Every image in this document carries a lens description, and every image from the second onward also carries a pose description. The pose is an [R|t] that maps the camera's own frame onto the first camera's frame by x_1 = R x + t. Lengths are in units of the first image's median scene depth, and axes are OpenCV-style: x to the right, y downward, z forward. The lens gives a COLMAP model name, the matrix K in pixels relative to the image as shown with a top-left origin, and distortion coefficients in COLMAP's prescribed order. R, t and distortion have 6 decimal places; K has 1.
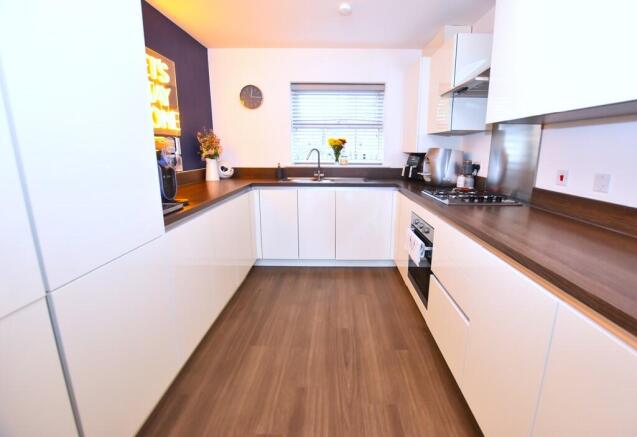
lens RADIAL K [[314.0, 0, 321.9], [0, 314.0, 215.6], [0, 0, 1]] dist [-0.015477, 0.000454]
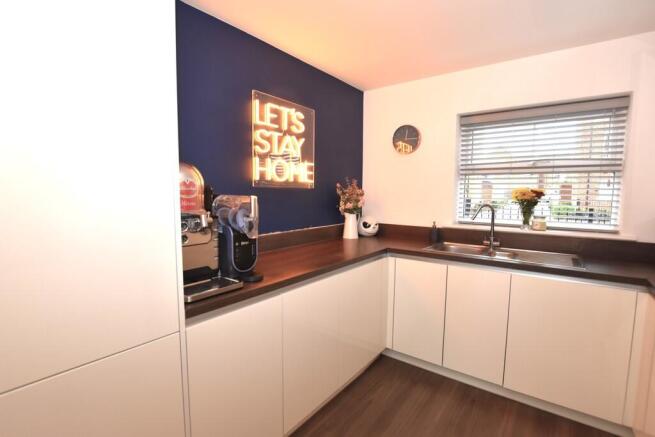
lens RADIAL K [[304.5, 0, 326.1], [0, 304.5, 224.4], [0, 0, 1]] dist [-0.028503, 0.003695]
pose [[0.811681, 0.060772, -0.580931, 0.085322], [-0.121450, 0.990395, -0.066084, -0.092406], [0.571336, 0.124193, 0.811265, 0.301454]]
